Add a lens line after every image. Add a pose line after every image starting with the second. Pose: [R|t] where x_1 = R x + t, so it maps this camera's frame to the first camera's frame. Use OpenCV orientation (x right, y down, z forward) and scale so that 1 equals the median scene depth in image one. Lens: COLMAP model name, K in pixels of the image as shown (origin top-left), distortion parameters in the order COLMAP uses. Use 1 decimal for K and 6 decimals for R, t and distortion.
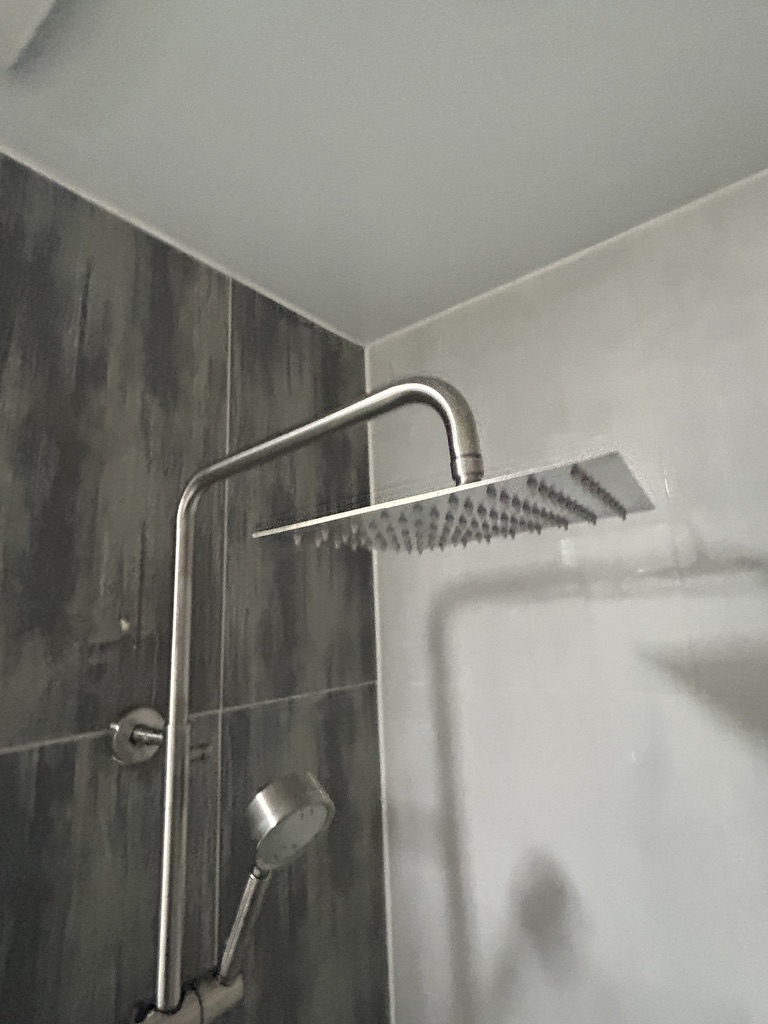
lens RADIAL K [[536.9, 0, 391.3], [0, 536.9, 495.1], [0, 0, 1]] dist [-0.001031, 0.000195]
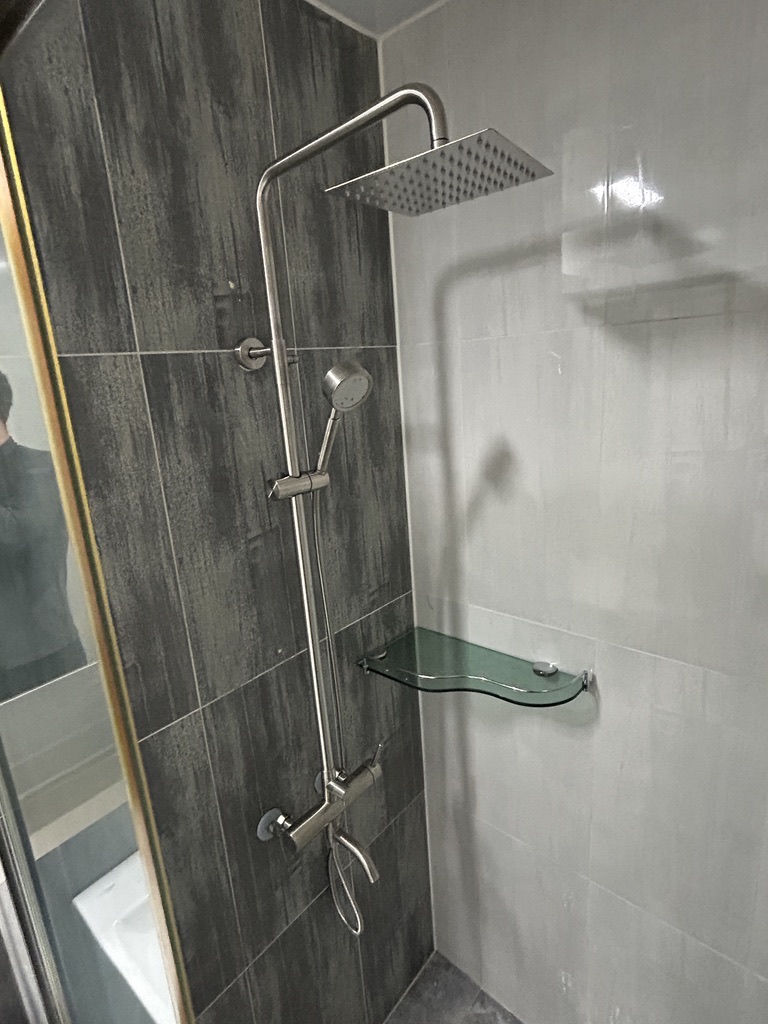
lens RADIAL K [[536.9, 0, 391.3], [0, 536.9, 495.1], [0, 0, 1]] dist [-0.001031, 0.000195]
pose [[0.998889, -0.013002, -0.045295, 0.026882], [0.031974, 0.893084, 0.448753, 0.100061], [0.034618, -0.449703, 0.892507, -0.629665]]
